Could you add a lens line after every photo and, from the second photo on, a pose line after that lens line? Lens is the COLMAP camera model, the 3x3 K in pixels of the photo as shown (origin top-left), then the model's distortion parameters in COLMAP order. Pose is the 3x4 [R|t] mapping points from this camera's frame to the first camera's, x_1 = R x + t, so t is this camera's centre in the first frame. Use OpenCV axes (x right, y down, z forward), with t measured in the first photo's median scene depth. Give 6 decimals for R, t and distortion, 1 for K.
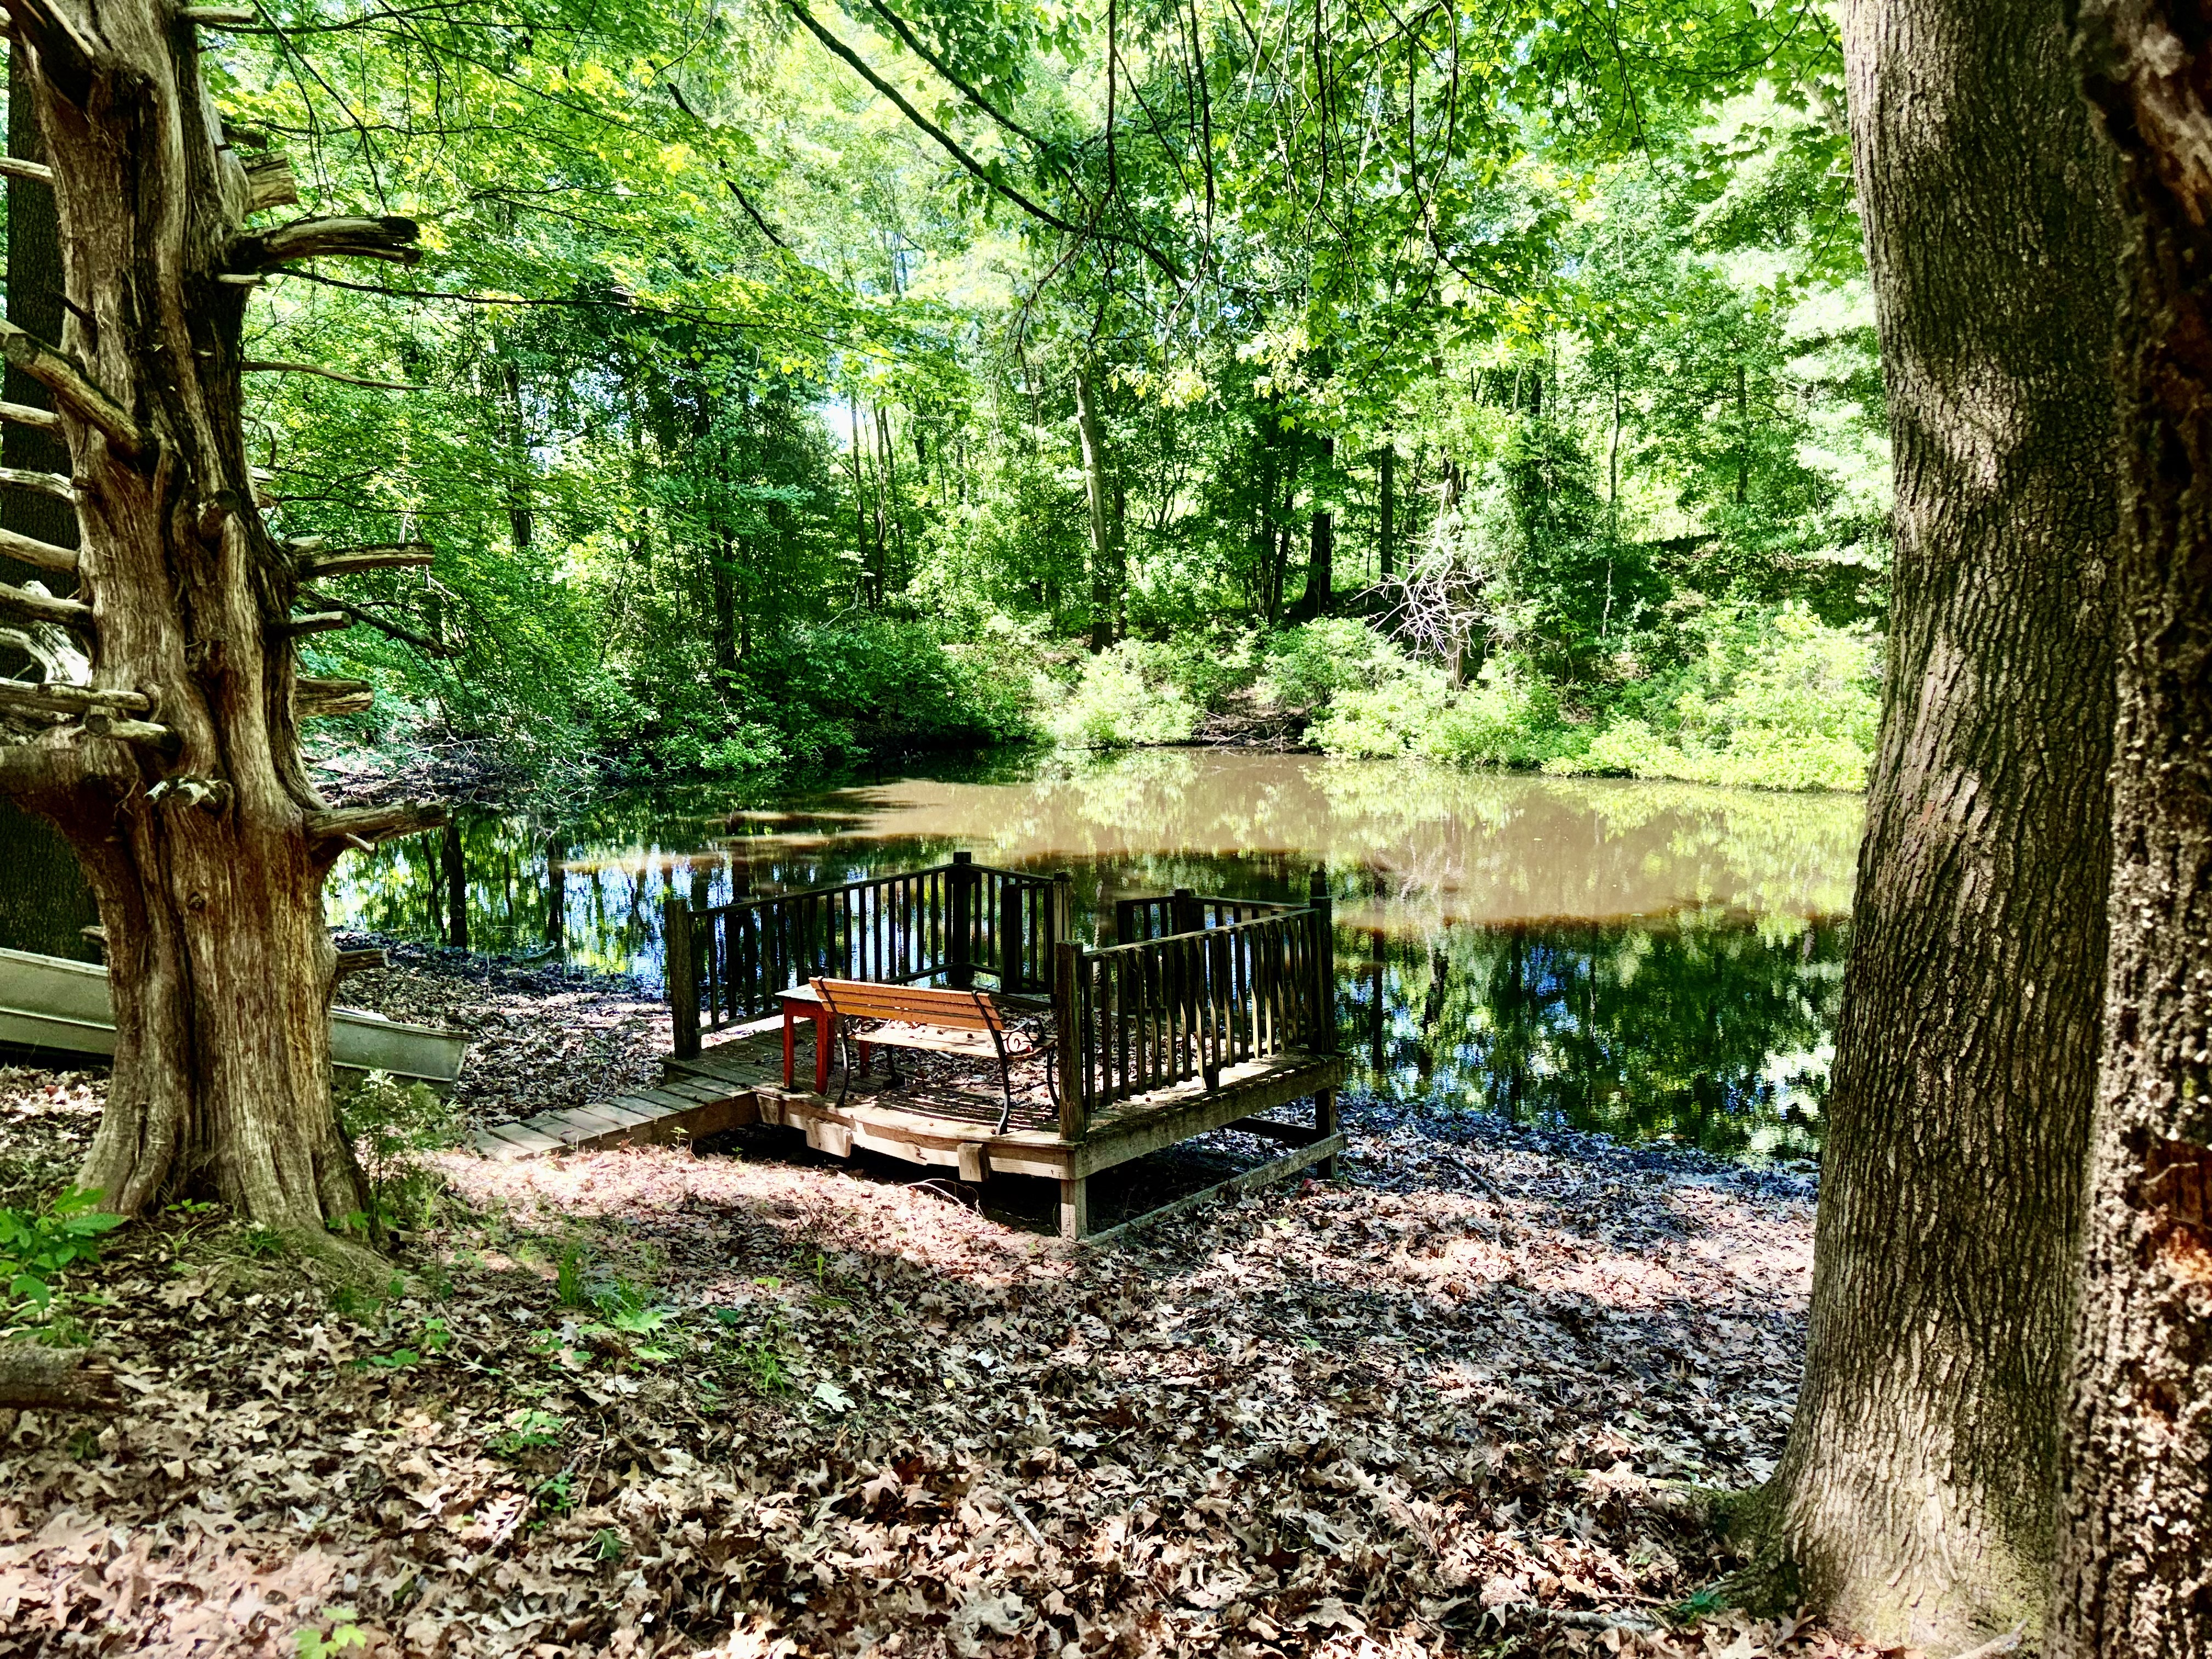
lens RADIAL K [[1557.9, 0, 1110.0], [0, 1557.9, 833.1], [0, 0, 1]] dist [0.044851, -0.037616]
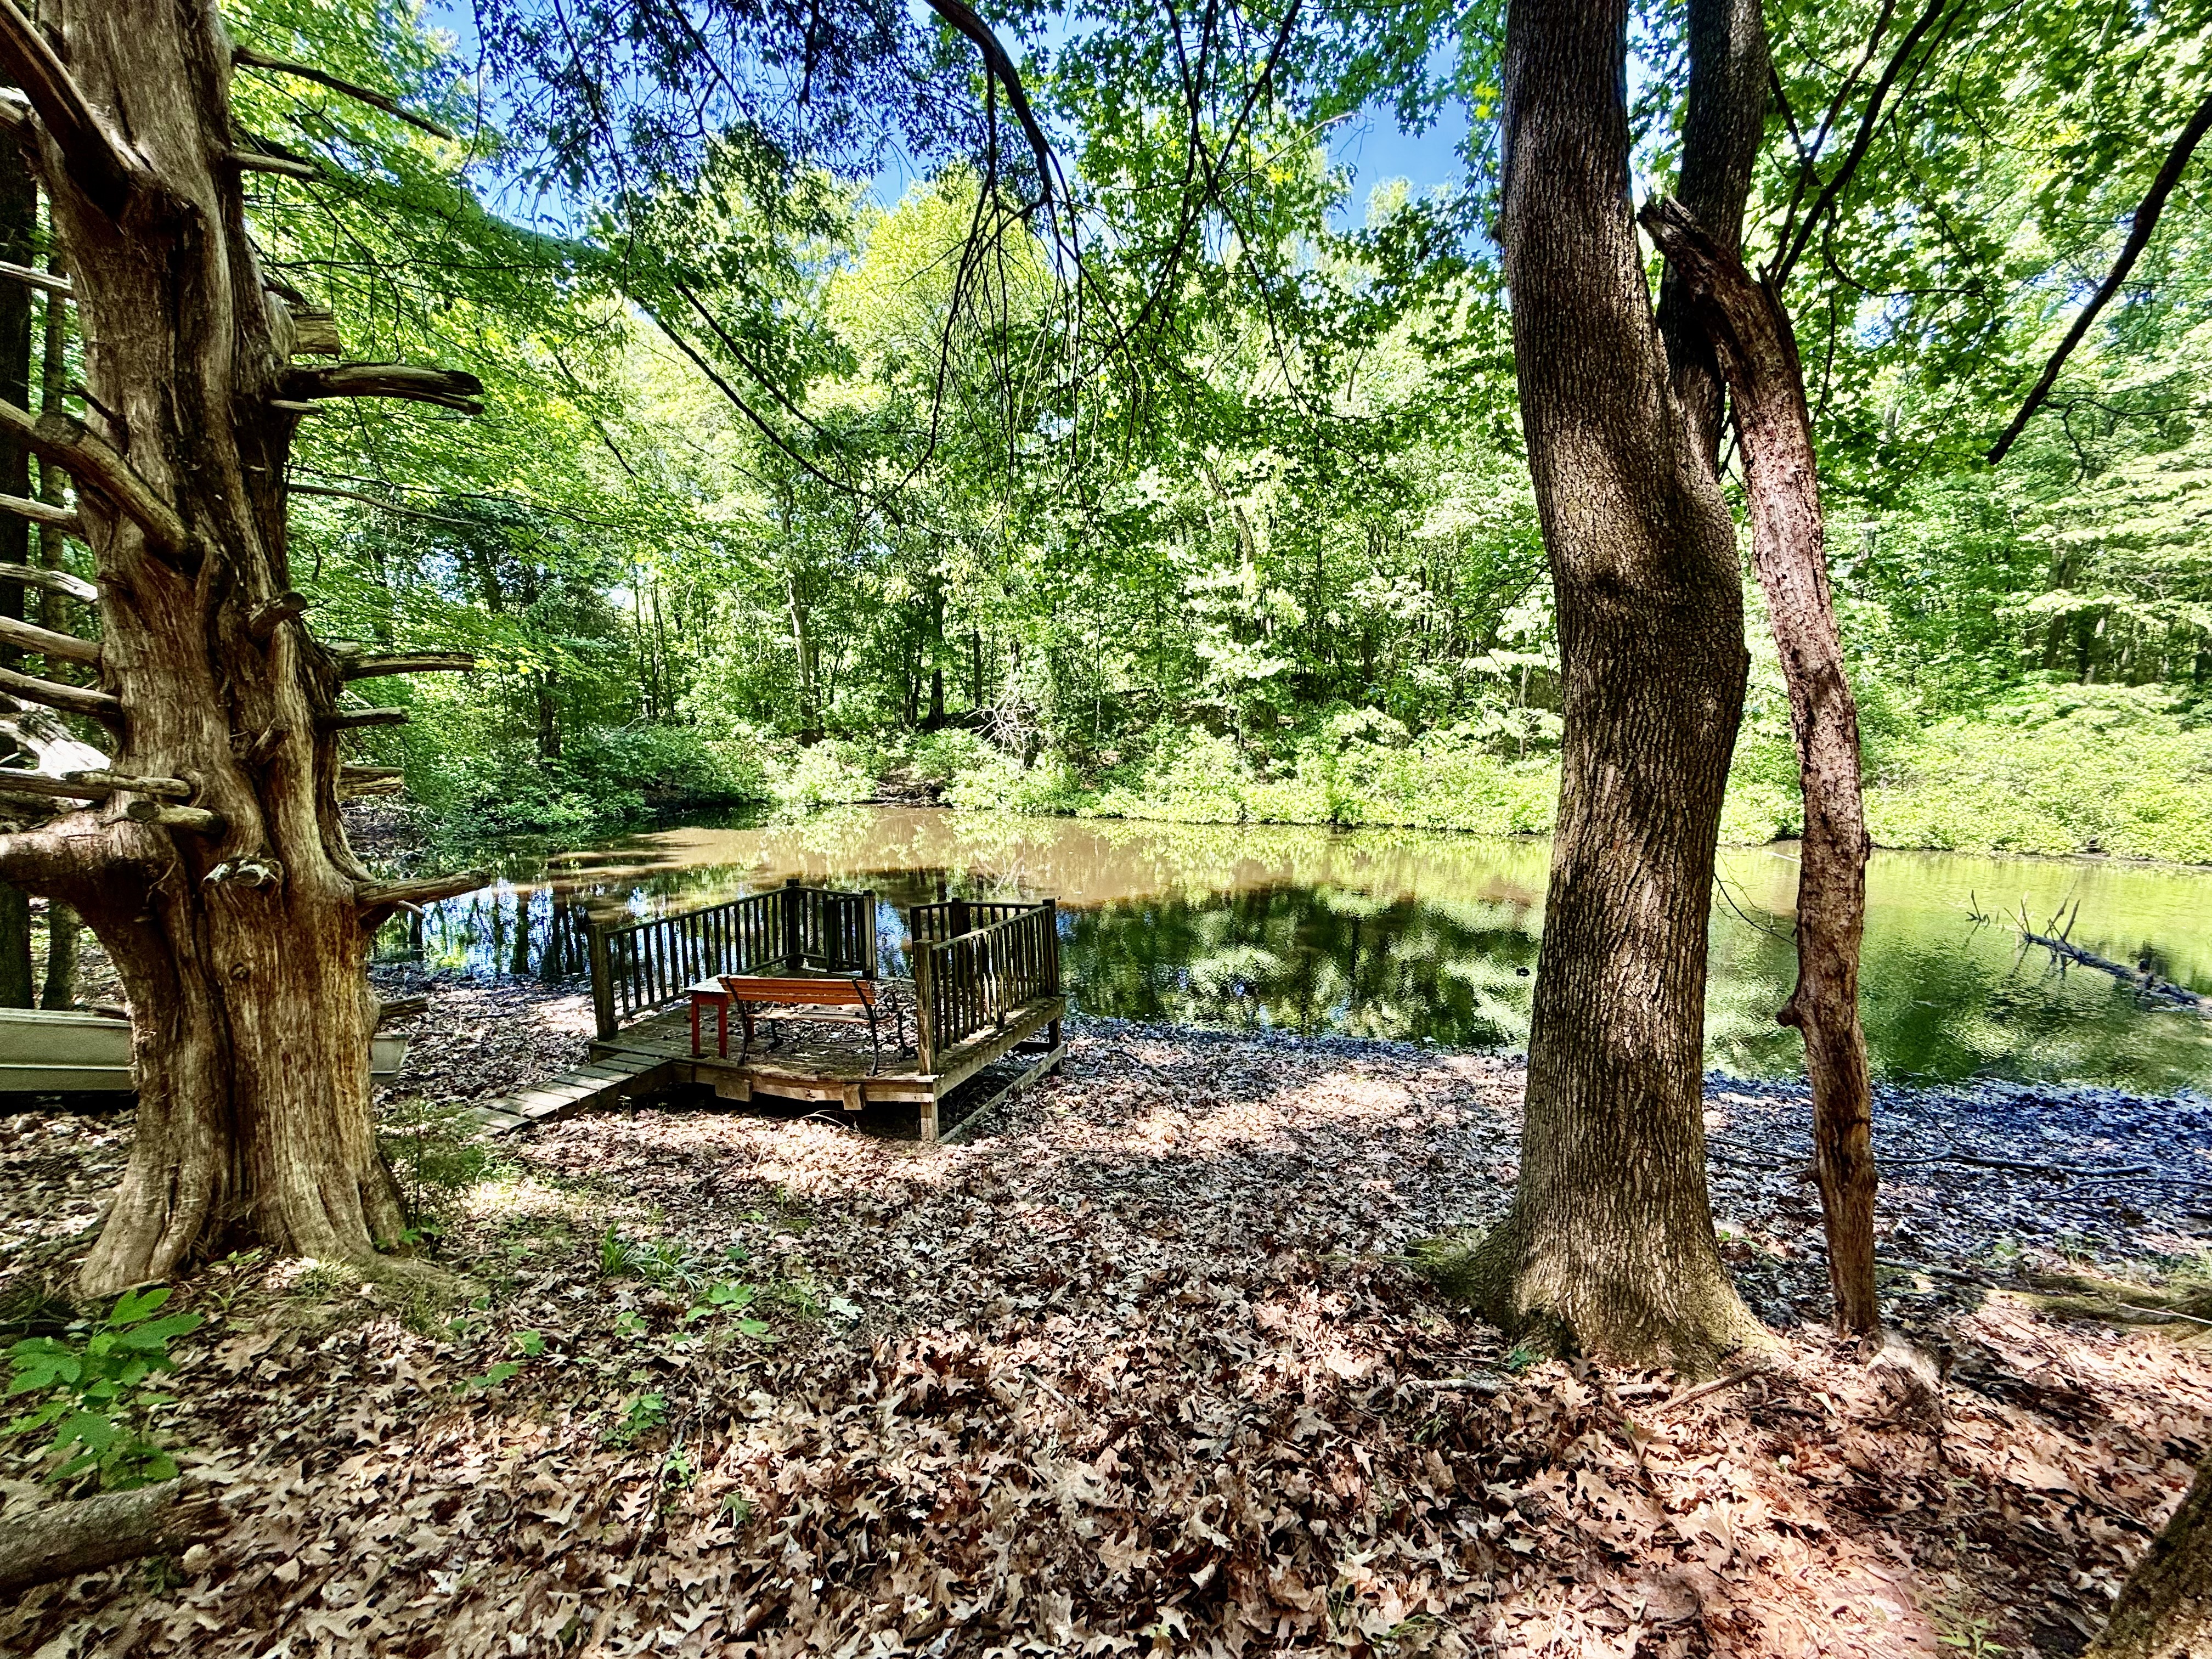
lens RADIAL K [[876.6, 0, 1108.6], [0, 876.6, 823.5], [0, 0, 1]] dist [0.002544, 0.000670]
pose [[0.940575, -0.021038, 0.338934, -0.212774], [0.031488, 0.999182, -0.025364, -0.023046], [-0.338123, 0.034529, 0.940468, 0.218432]]
